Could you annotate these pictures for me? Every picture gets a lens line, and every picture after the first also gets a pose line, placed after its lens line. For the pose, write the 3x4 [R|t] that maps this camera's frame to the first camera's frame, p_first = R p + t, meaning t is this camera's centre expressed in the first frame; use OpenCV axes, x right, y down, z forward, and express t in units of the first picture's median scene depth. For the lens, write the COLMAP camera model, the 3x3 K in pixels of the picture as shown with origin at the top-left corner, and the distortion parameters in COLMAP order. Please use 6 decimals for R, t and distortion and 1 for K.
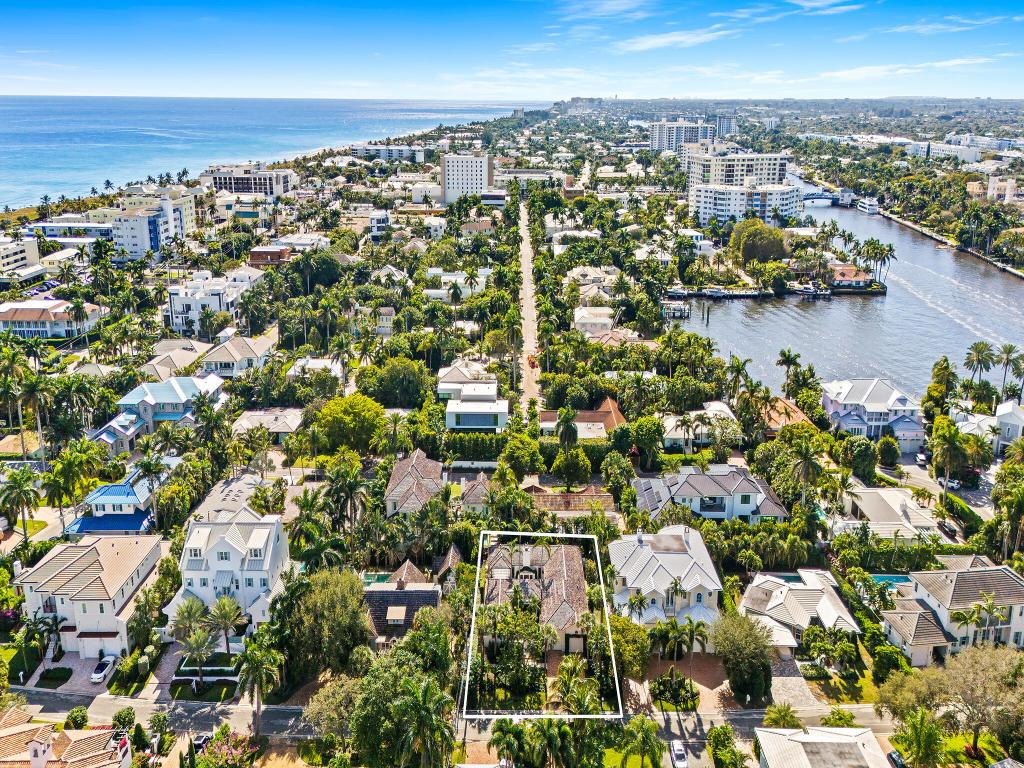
lens RADIAL K [[668.3, 0, 512.0], [0, 668.3, 384.0], [0, 0, 1]] dist [0.010427, 0.001799]
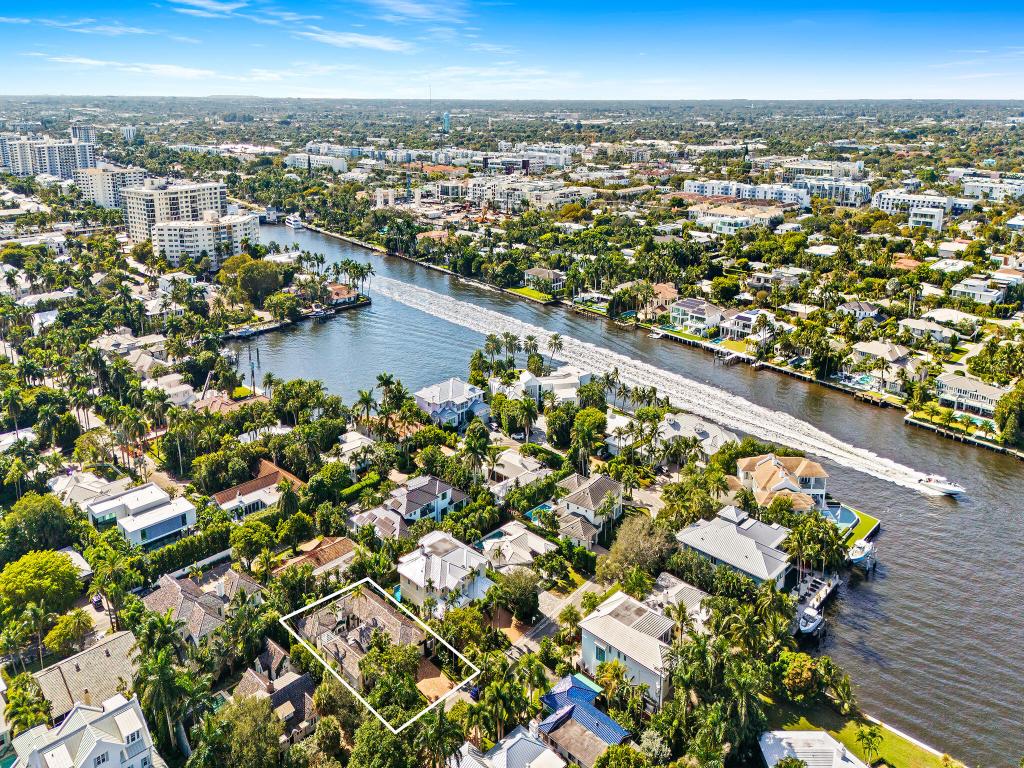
lens RADIAL K [[707.5, 0, 512.0], [0, 707.5, 384.0], [0, 0, 1]] dist [-0.000668, -0.001073]
pose [[0.671265, -0.254942, 0.695994, -0.176664], [0.269789, 0.958616, 0.090937, -0.047488], [-0.690374, 0.126729, 0.712266, -0.031780]]
